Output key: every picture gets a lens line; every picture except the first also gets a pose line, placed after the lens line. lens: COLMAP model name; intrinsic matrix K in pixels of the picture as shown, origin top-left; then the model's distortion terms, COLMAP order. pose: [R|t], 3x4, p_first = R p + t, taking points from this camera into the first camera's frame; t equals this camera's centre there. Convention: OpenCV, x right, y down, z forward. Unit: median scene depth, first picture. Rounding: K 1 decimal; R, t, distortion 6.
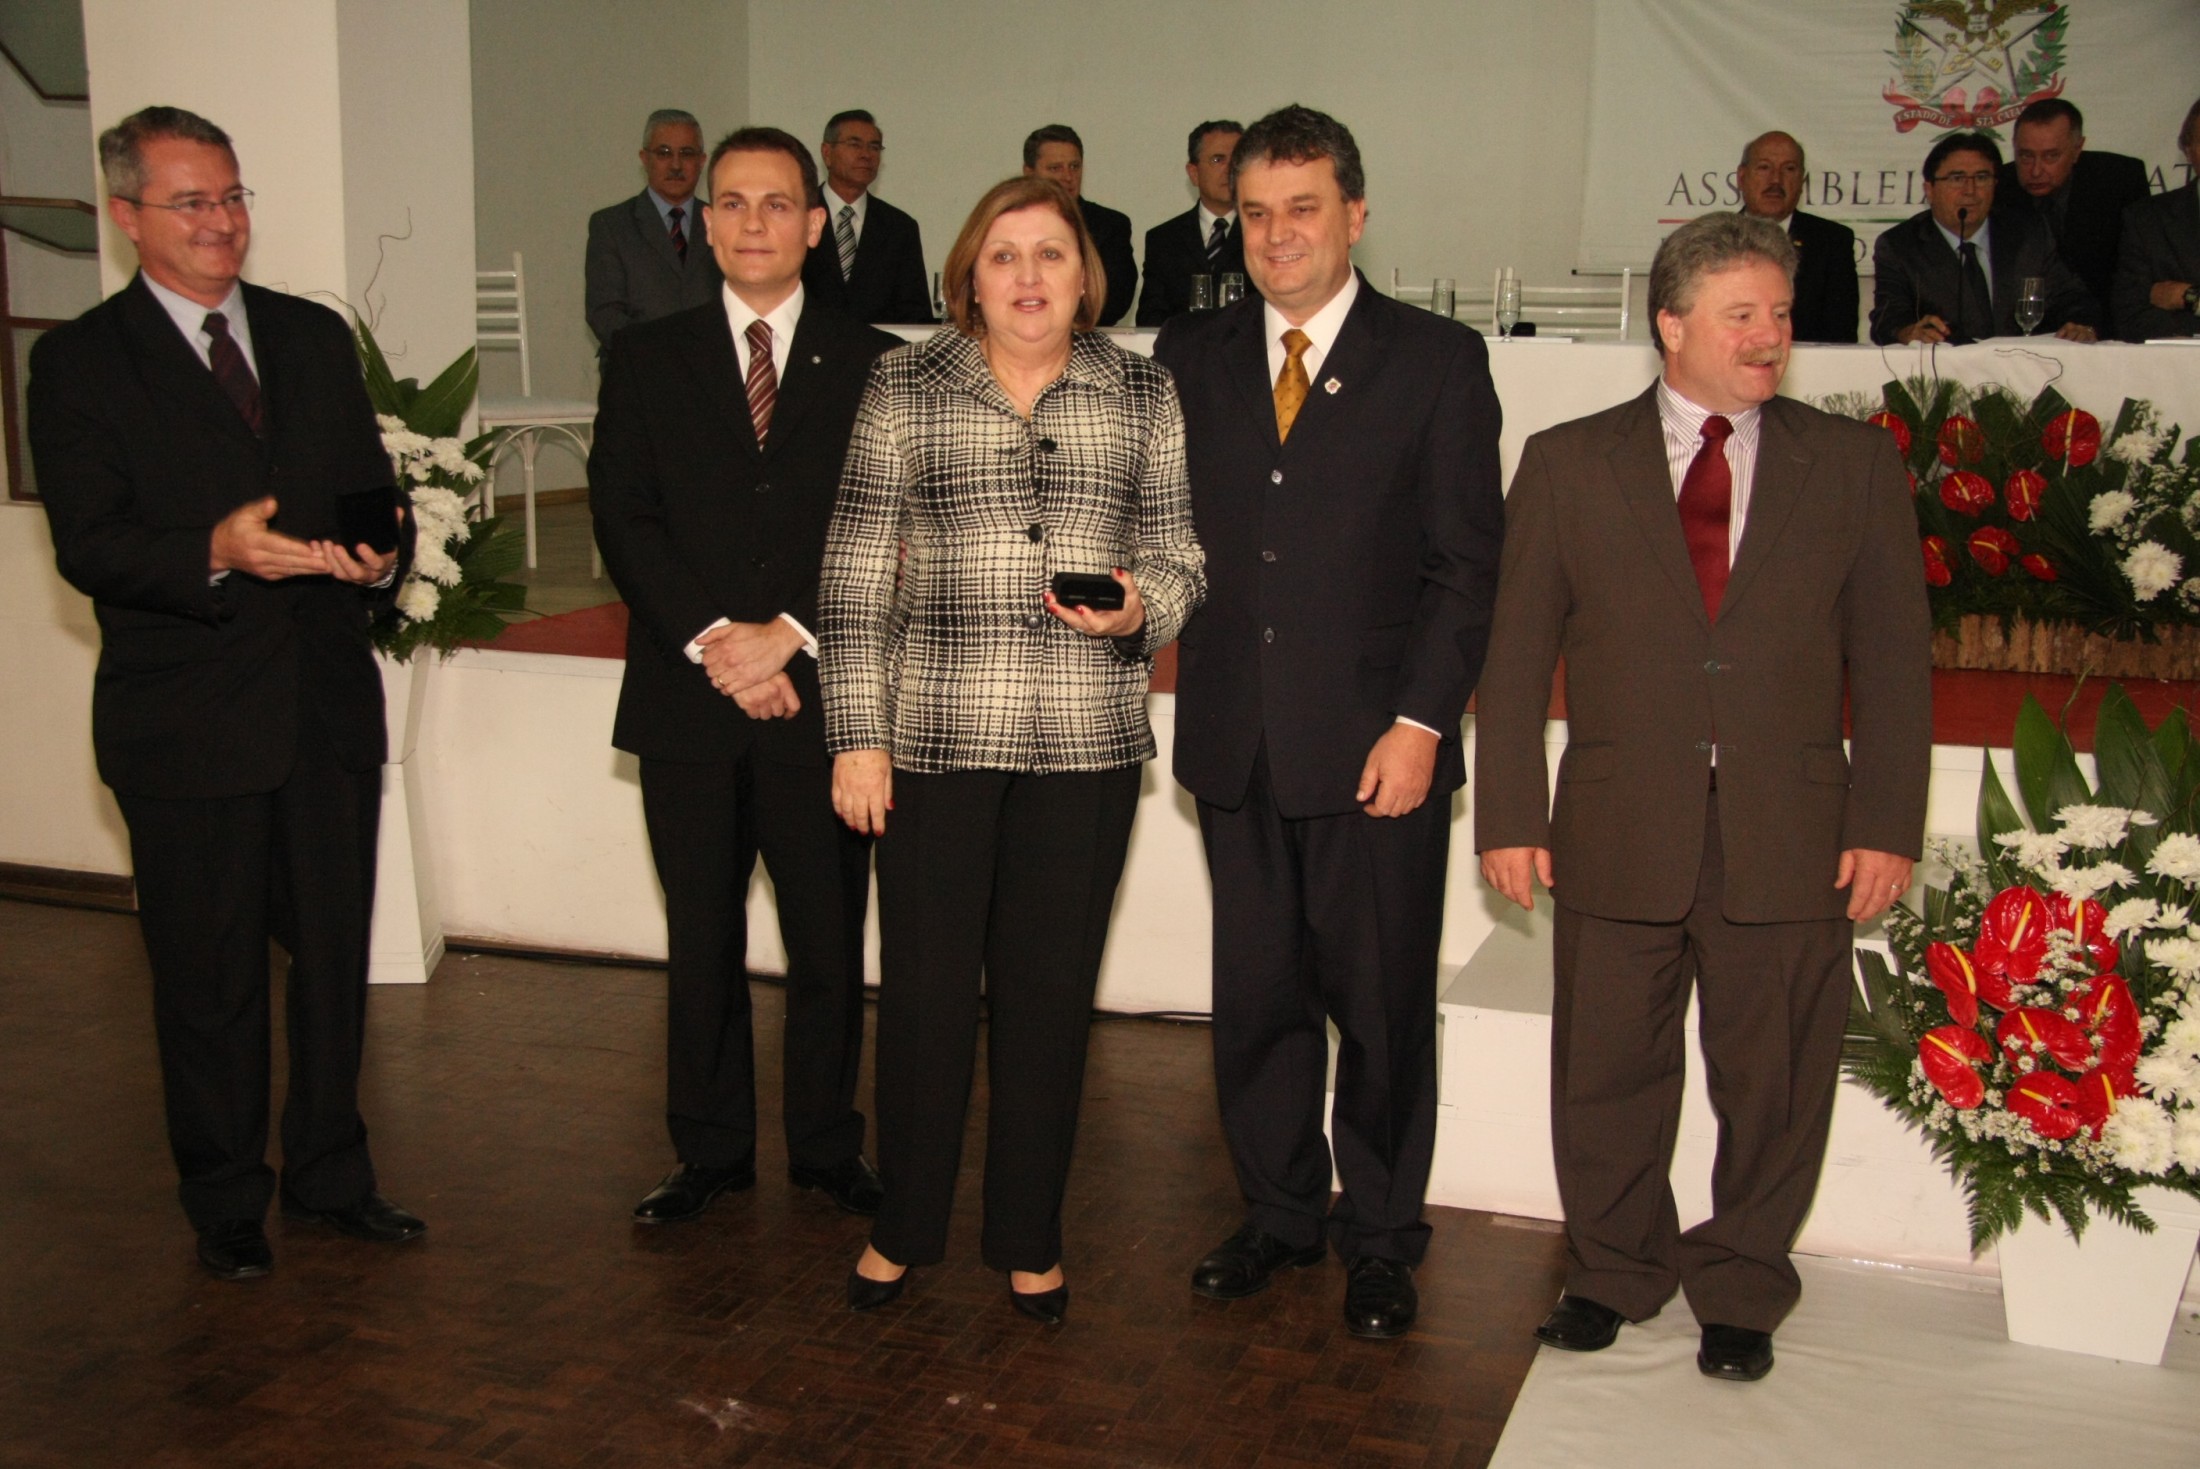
lens RADIAL K [[2760.8, 0, 1036.1], [0, 2760.8, 804.0], [0, 0, 1]] dist [-0.060898, 0.453230]
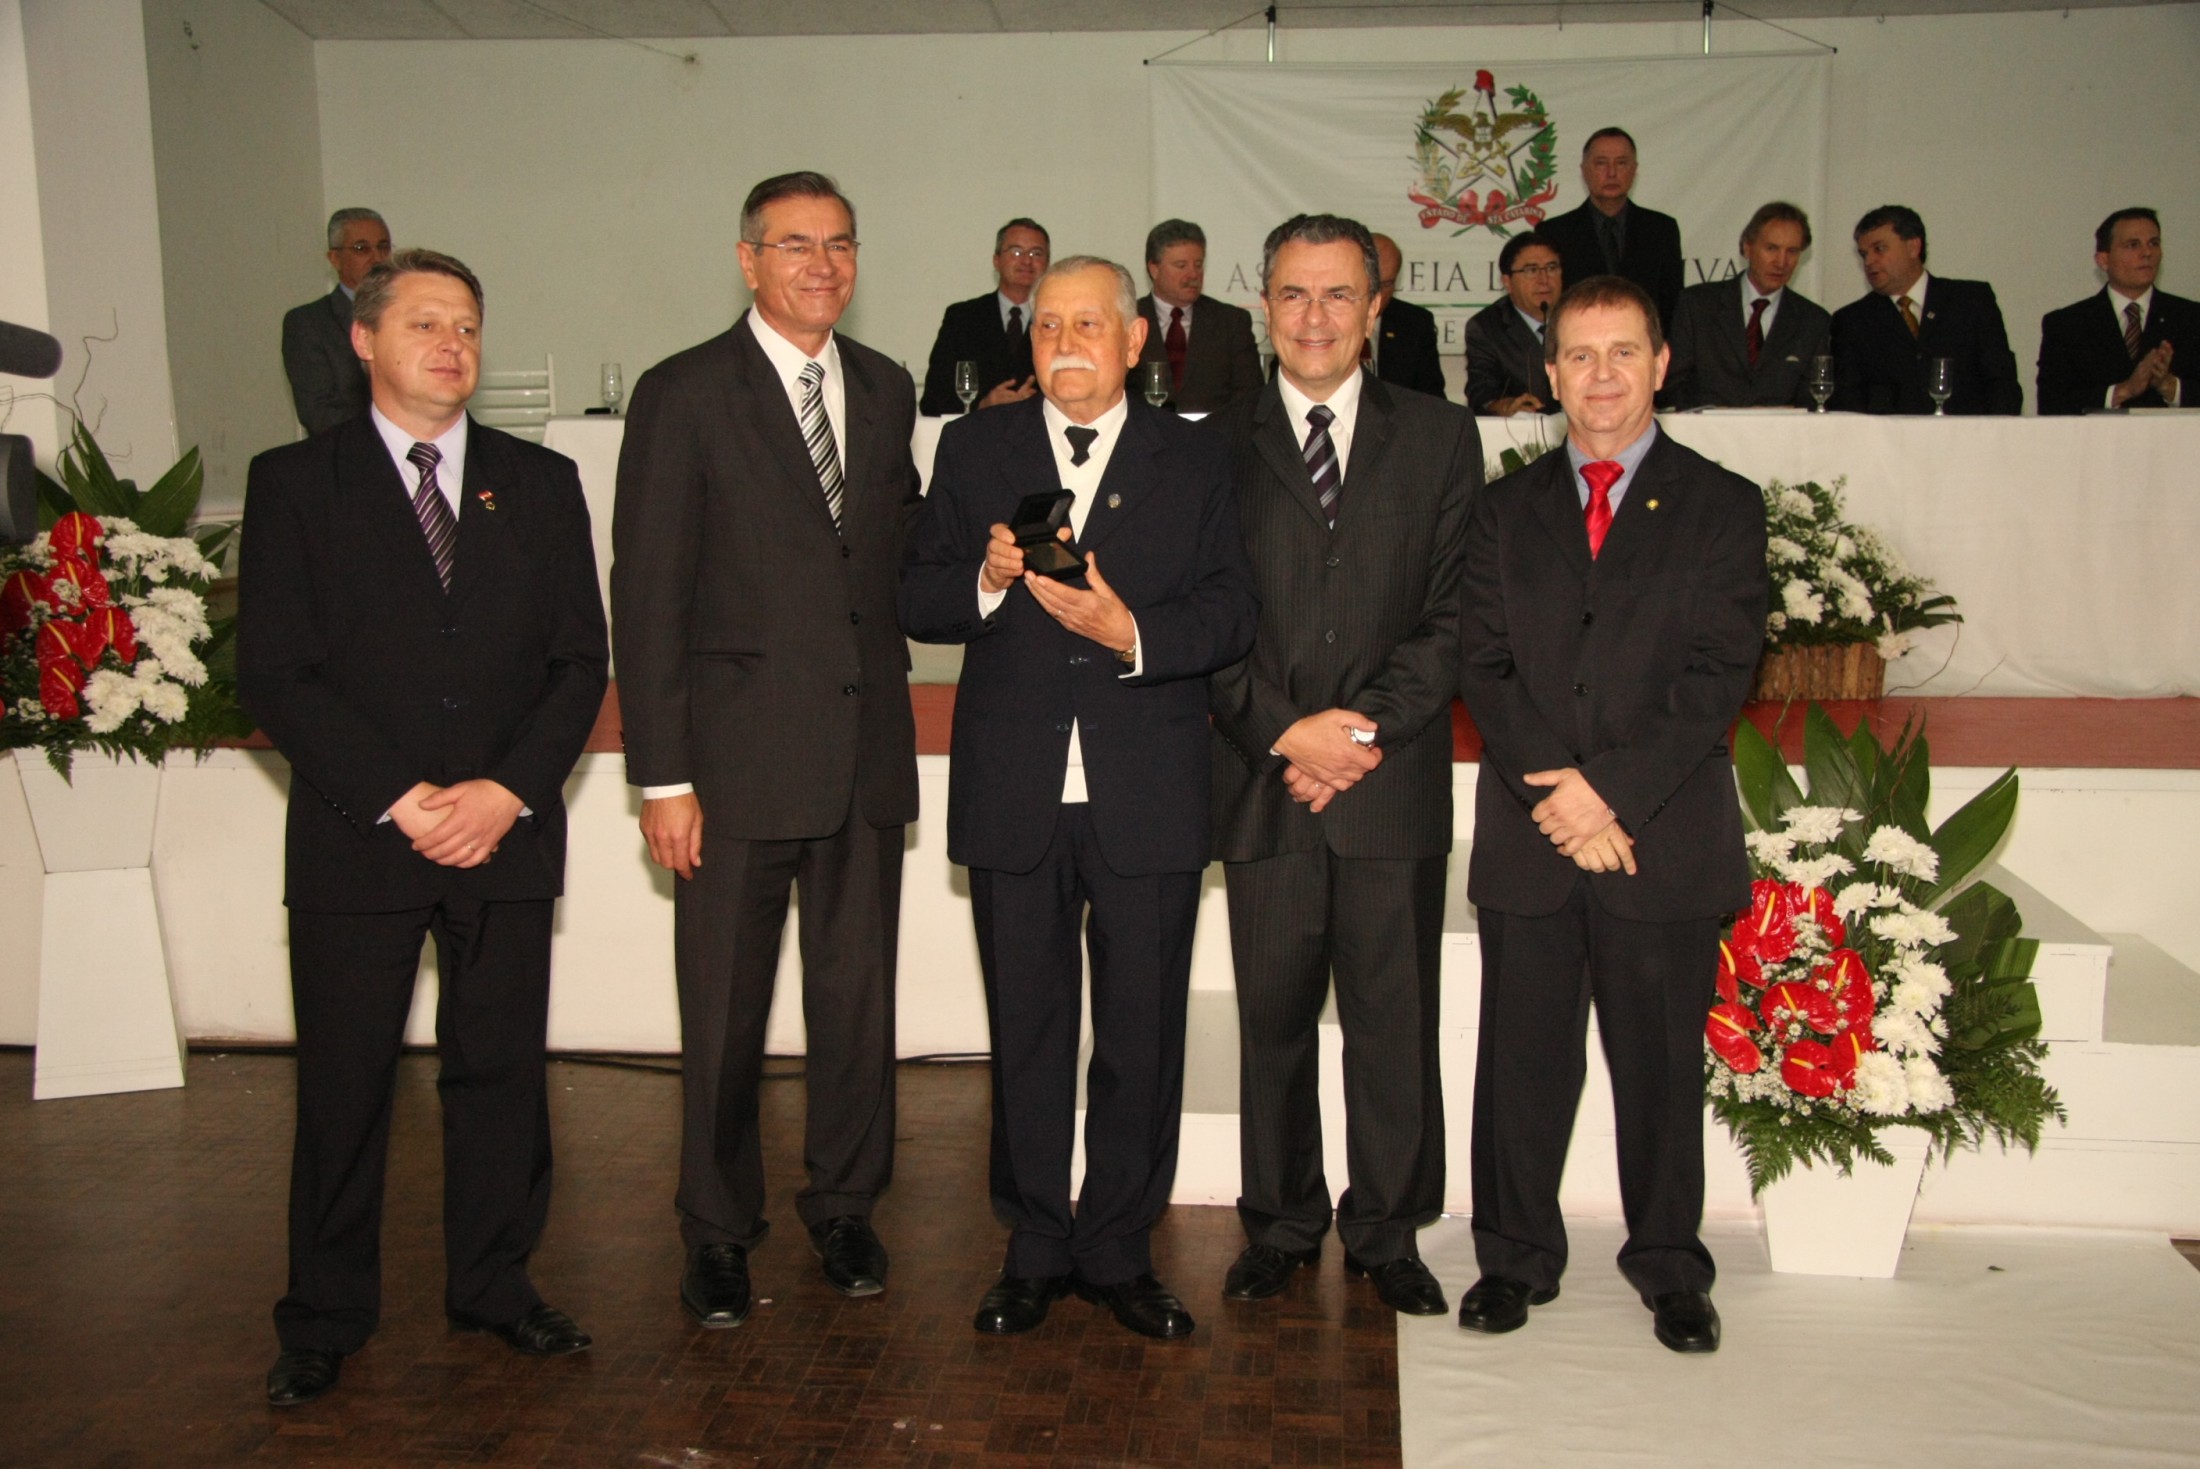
lens RADIAL K [[2650.9, 0, 1147.2], [0, 2650.9, 795.2], [0, 0, 1]] dist [-0.044275, 0.355683]
pose [[0.968344, -0.055548, 0.243359, -0.164689], [0.061759, 0.997930, -0.017960, -0.001607], [-0.241858, 0.032421, 0.969770, -0.019419]]
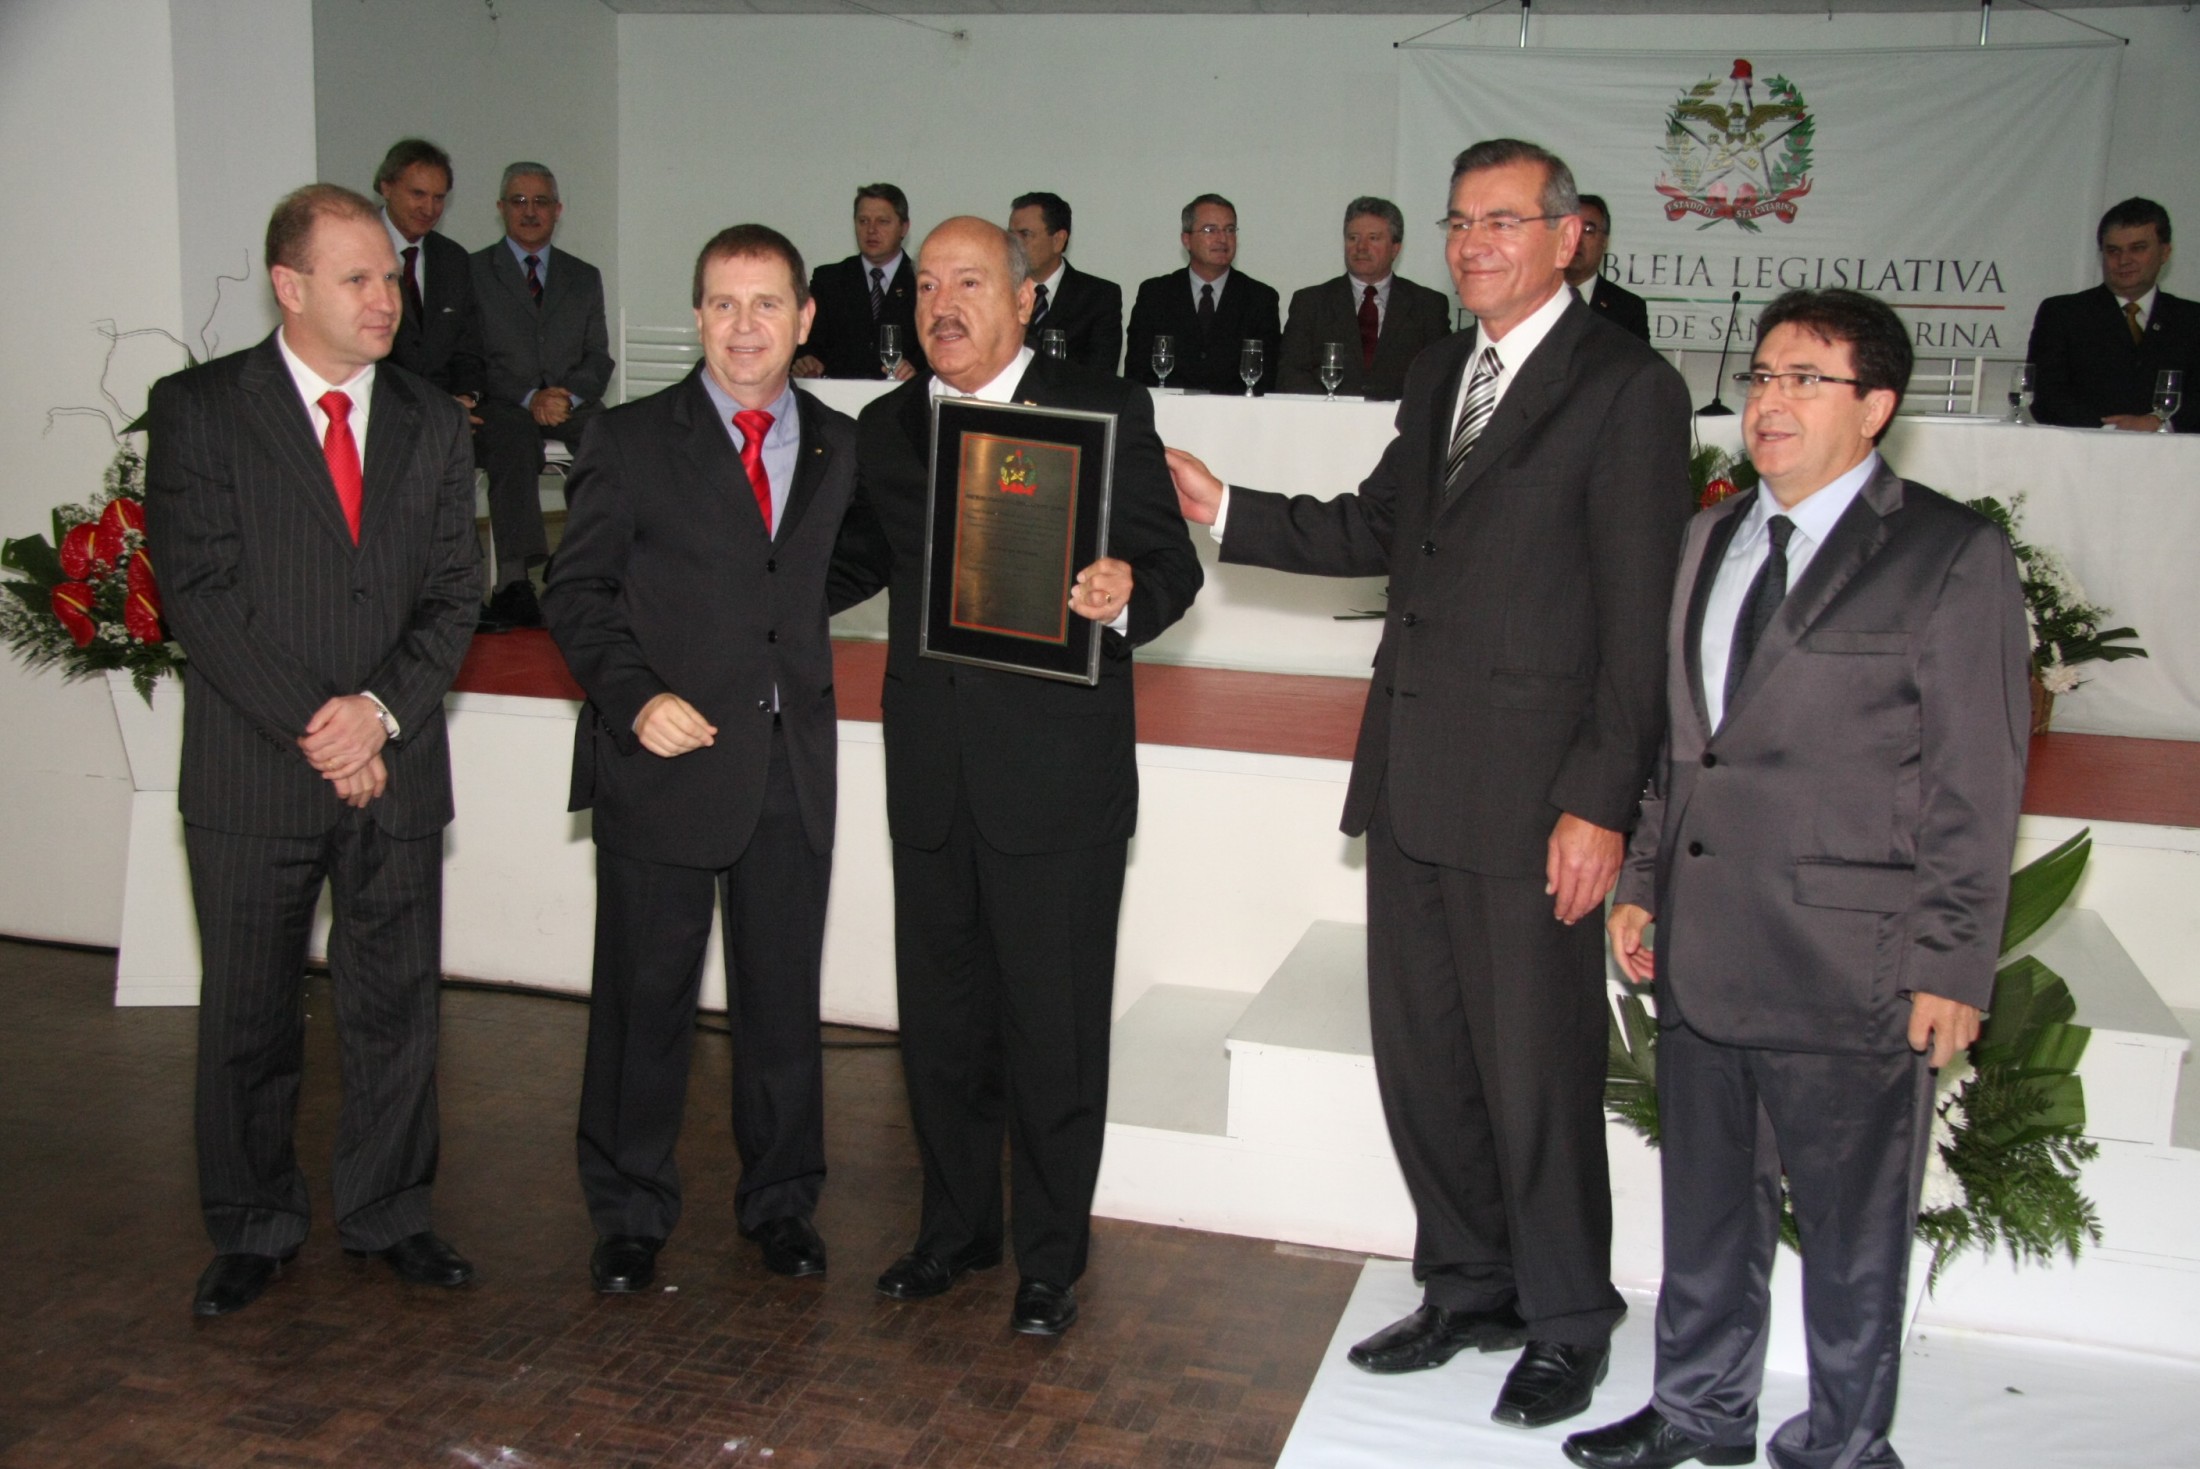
lens RADIAL K [[2470.2, 0, 1105.6], [0, 2470.2, 804.9], [0, 0, 1]] dist [-0.070764, 0.290384]
pose [[0.997000, 0.008395, 0.076950, 0.033508], [-0.008337, 0.999965, -0.001069, -0.016376], [-0.076956, 0.000424, 0.997034, 0.091996]]
